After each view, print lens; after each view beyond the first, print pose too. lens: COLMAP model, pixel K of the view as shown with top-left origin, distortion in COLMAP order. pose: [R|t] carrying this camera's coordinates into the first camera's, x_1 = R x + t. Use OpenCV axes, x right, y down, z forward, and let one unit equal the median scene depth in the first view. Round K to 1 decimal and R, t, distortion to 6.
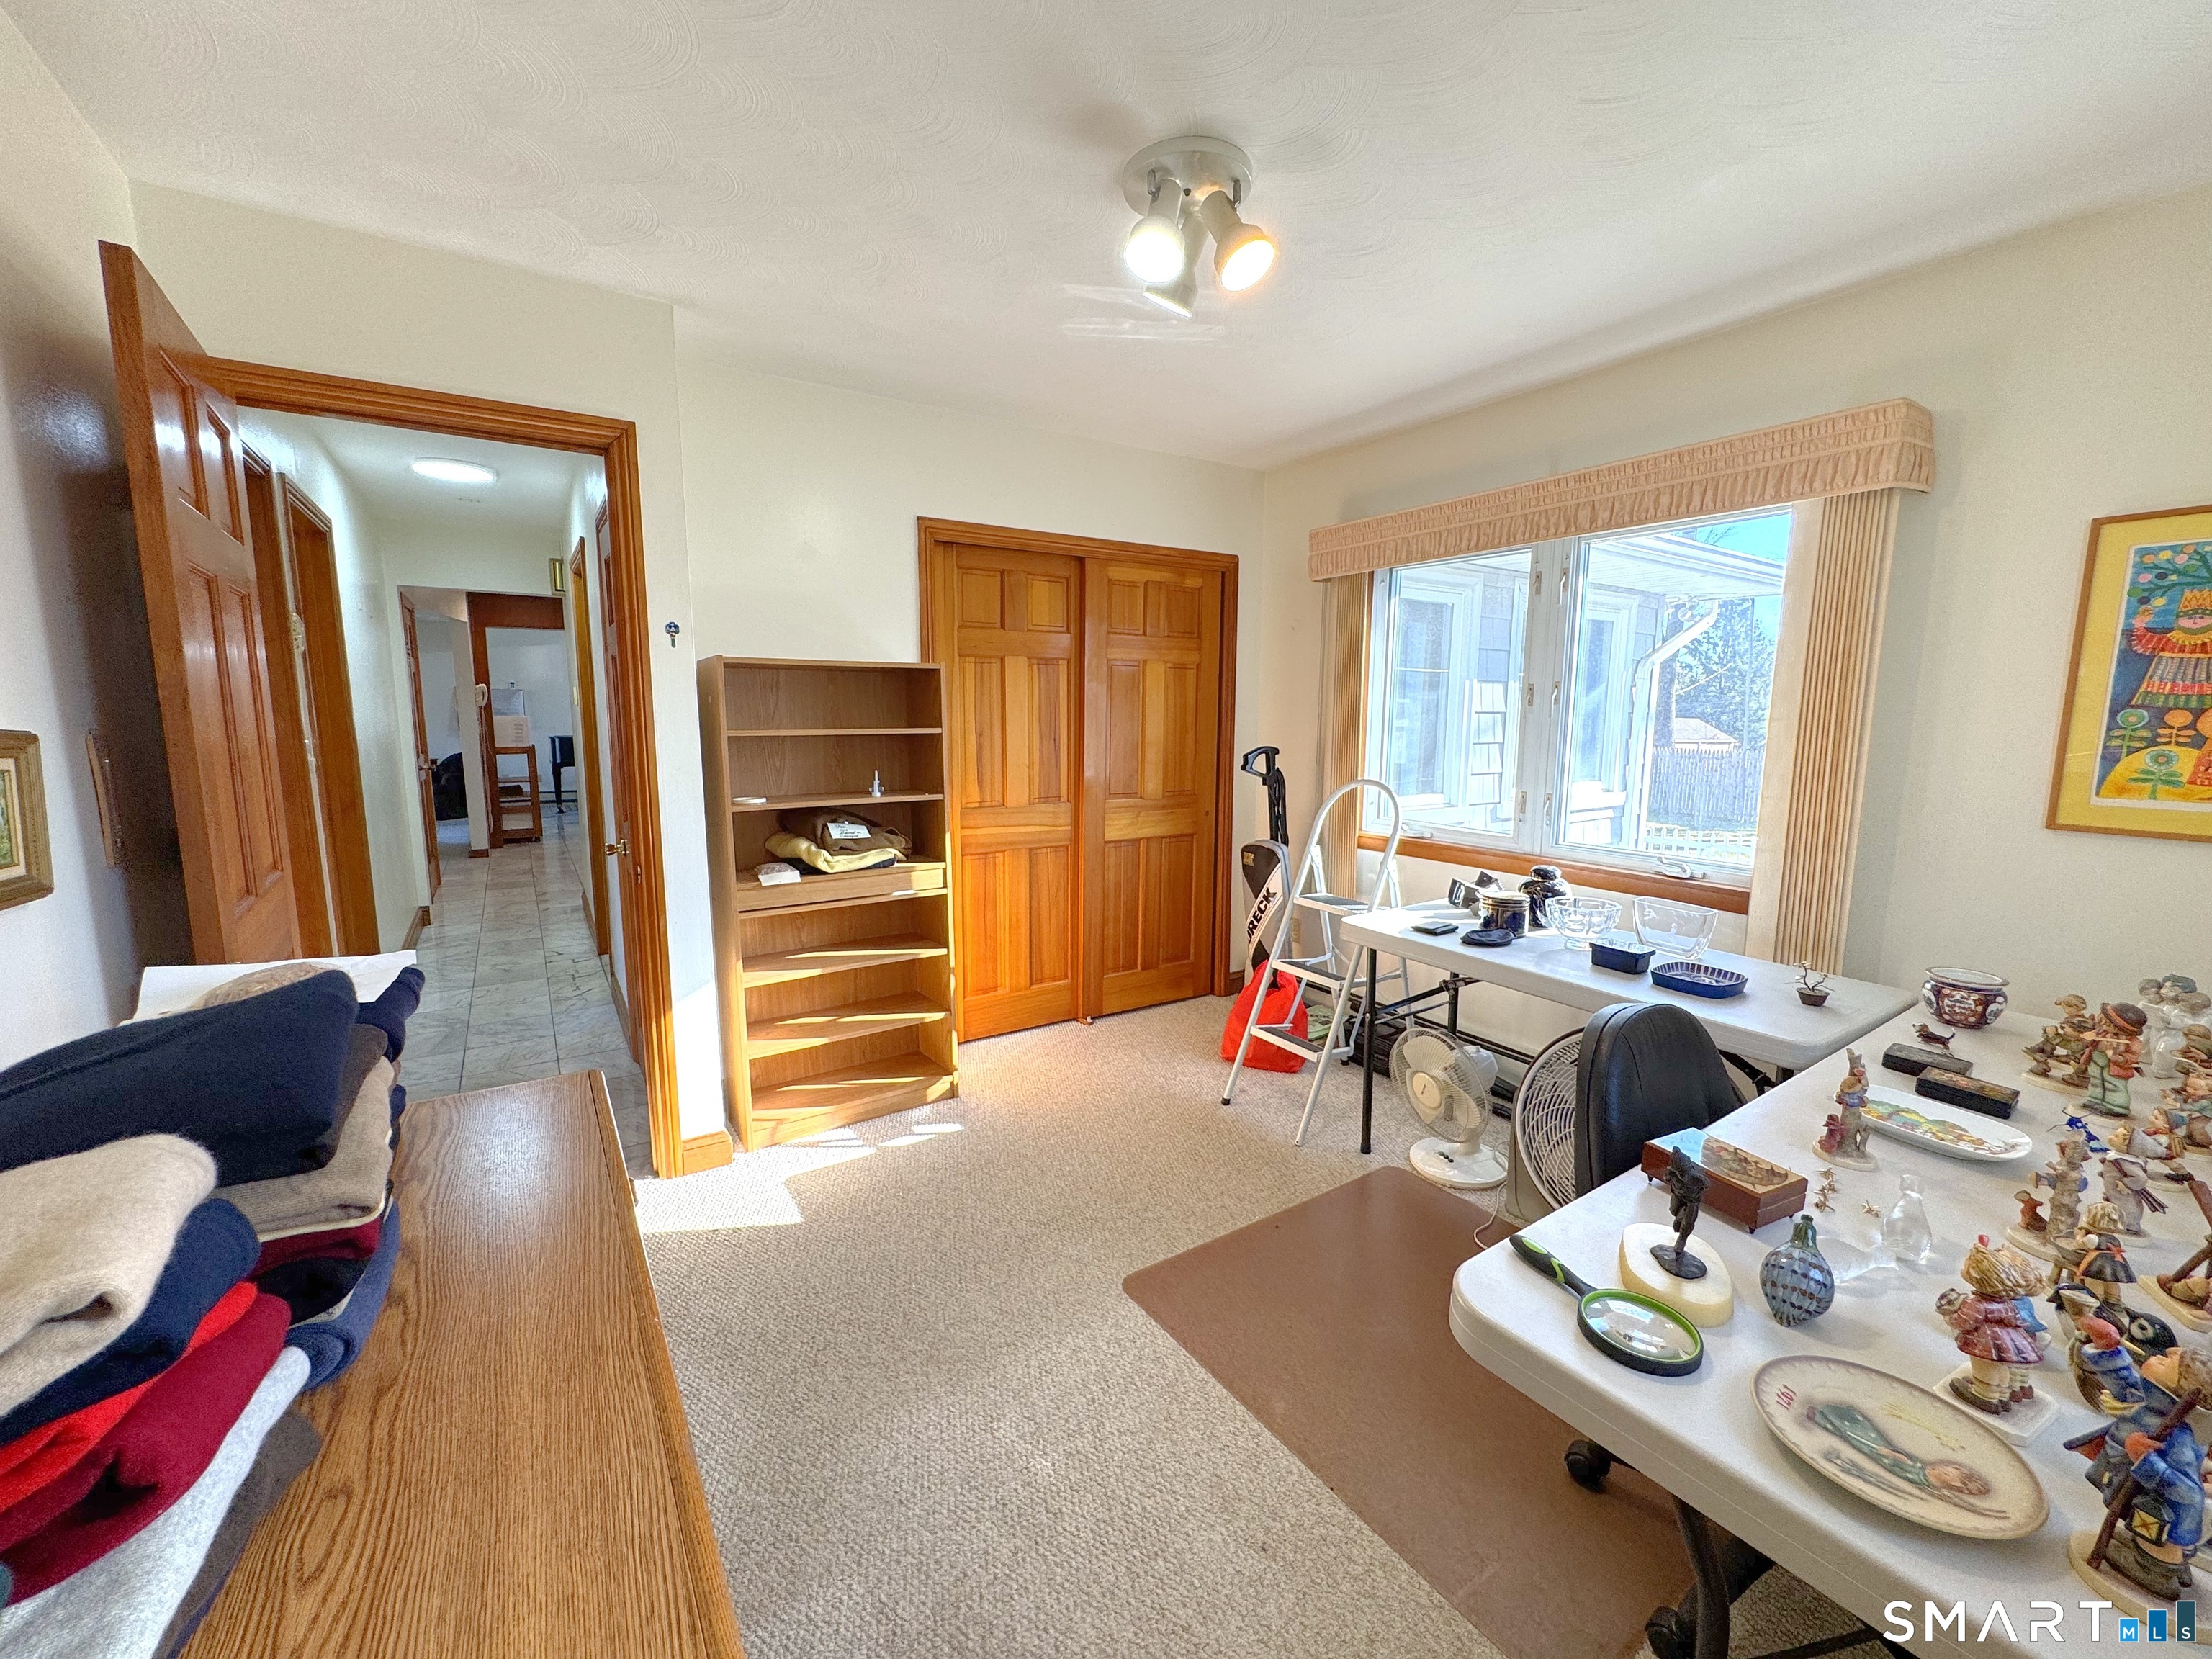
lens RADIAL K [[891.2, 0, 1100.9], [0, 891.2, 828.9], [0, 0, 1]] dist [-0.003173, -0.000194]
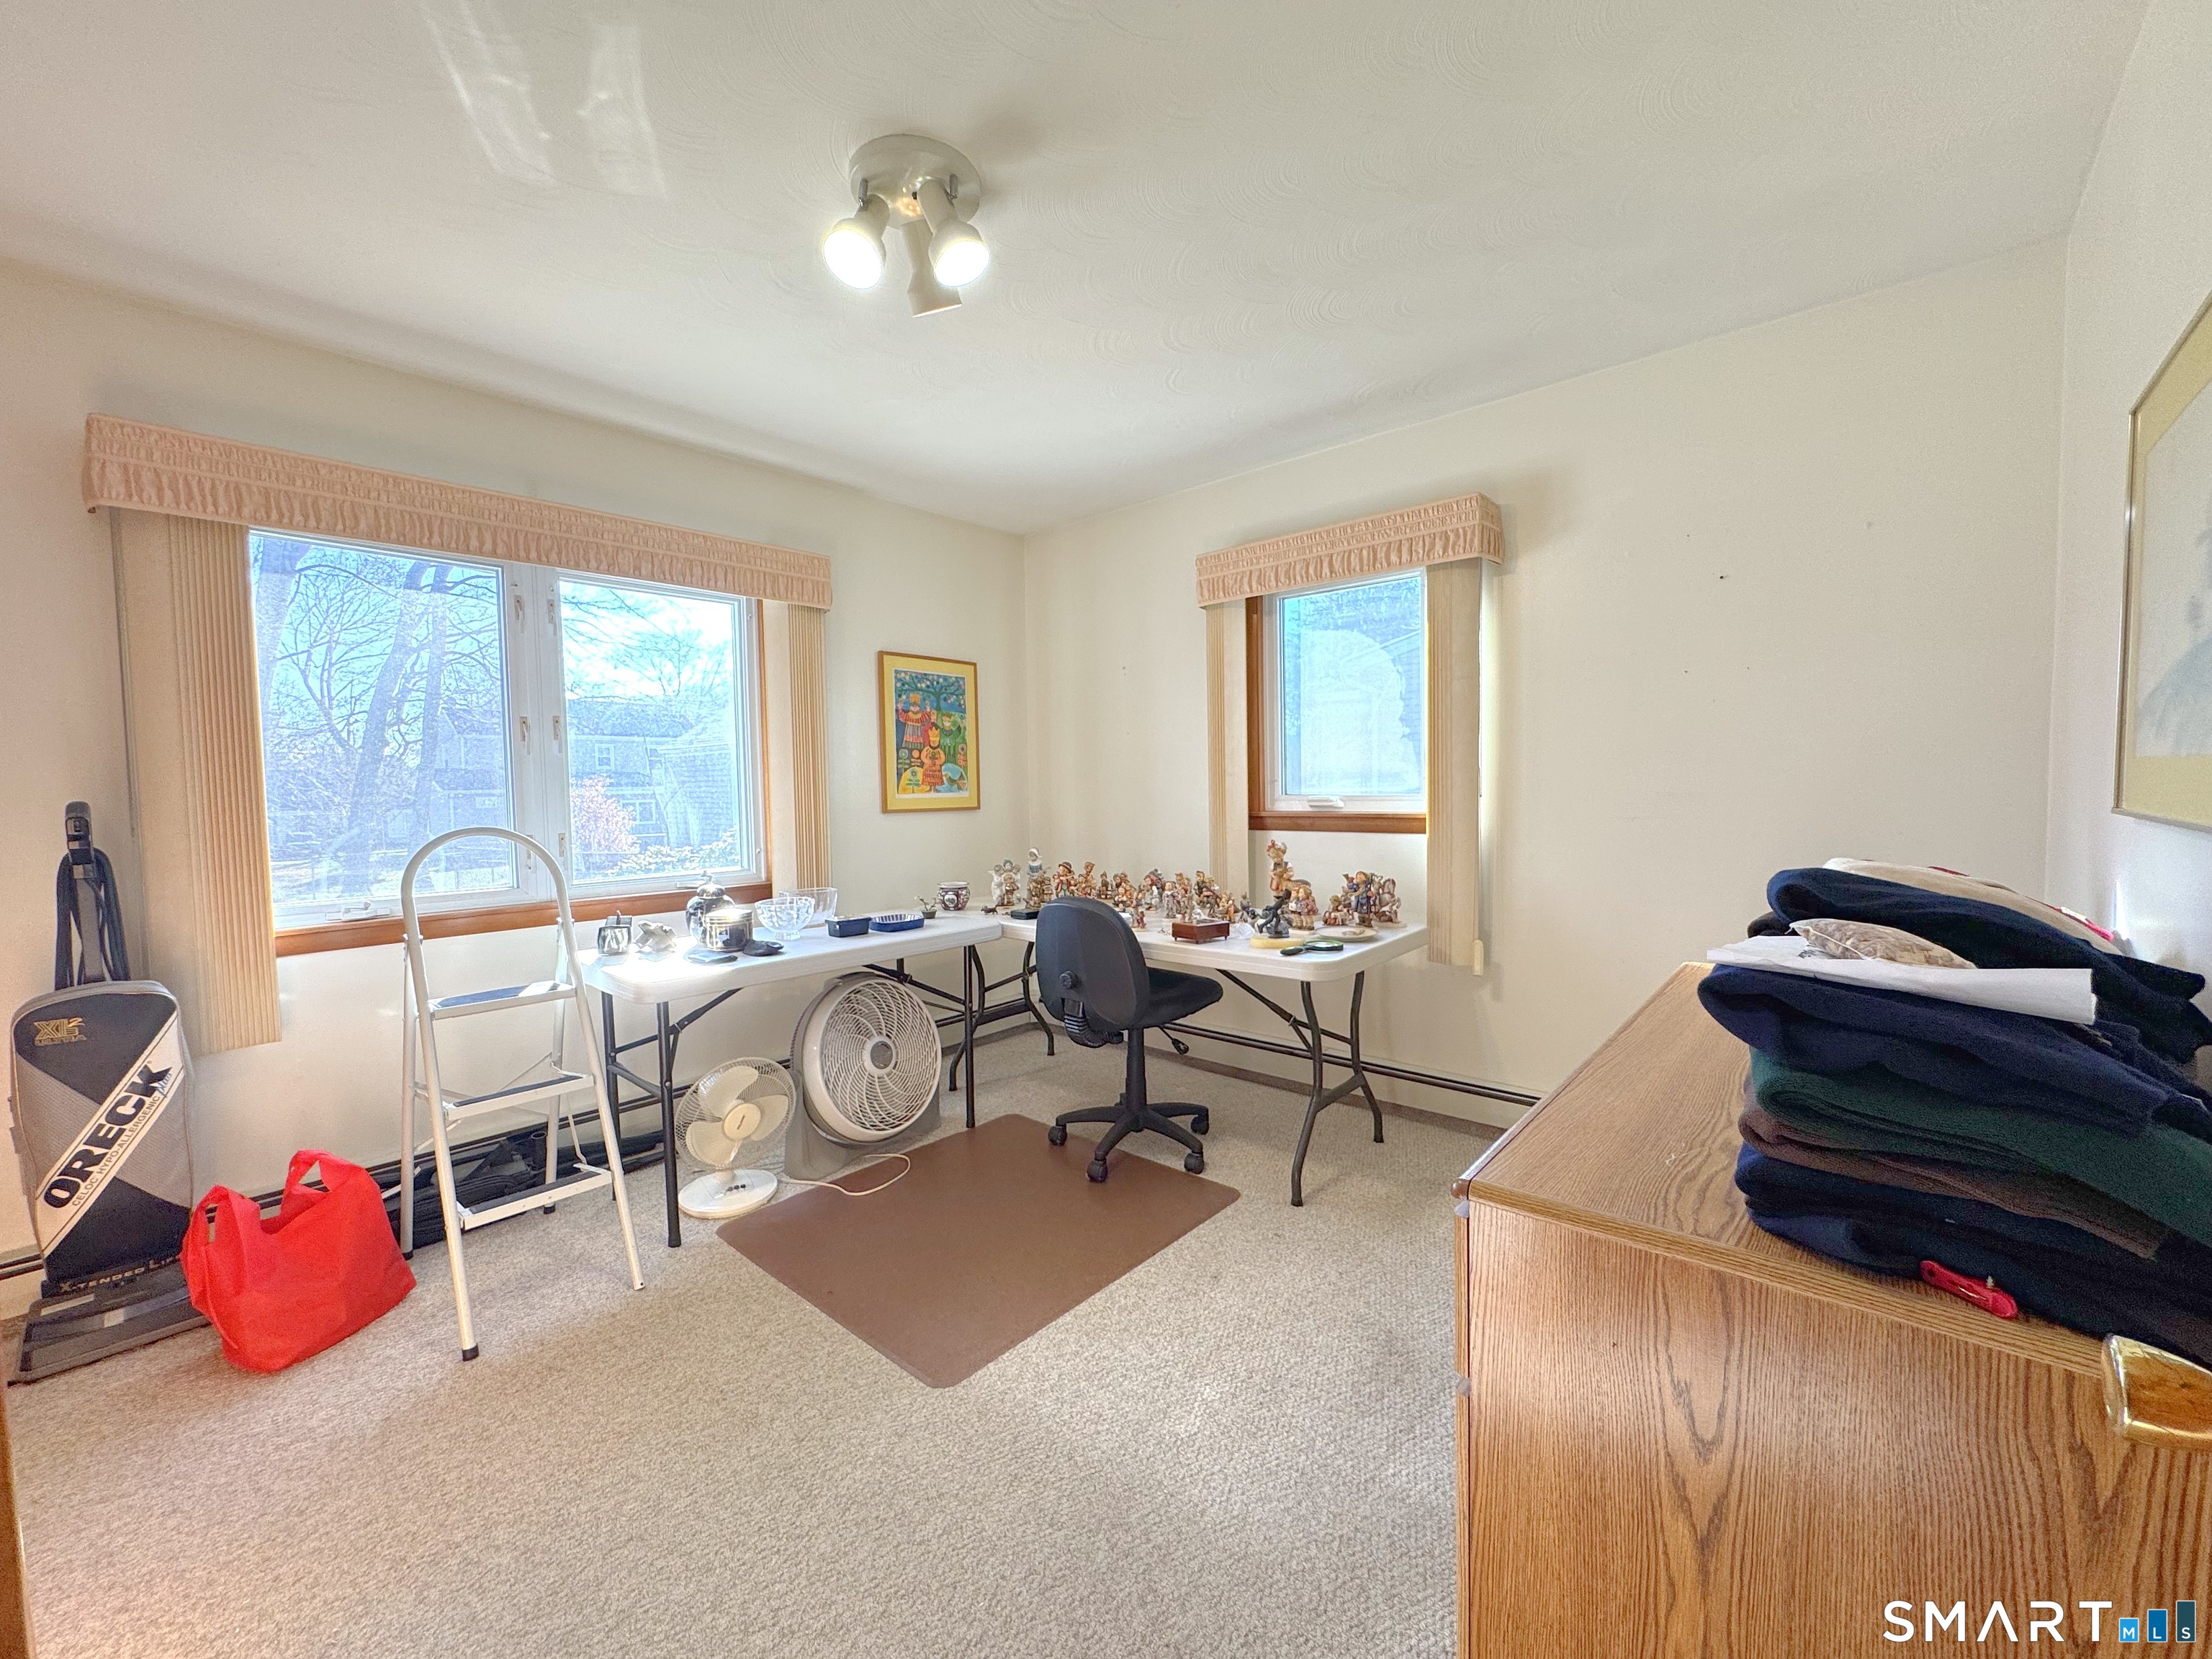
lens RADIAL K [[891.2, 0, 1100.9], [0, 891.2, 828.9], [0, 0, 1]] dist [-0.003173, -0.000194]
pose [[-0.258464, -0.043736, 0.965030, -0.897077], [0.152774, 0.984552, 0.085538, -0.061650], [-0.953864, 0.169540, -0.247790, 1.099259]]
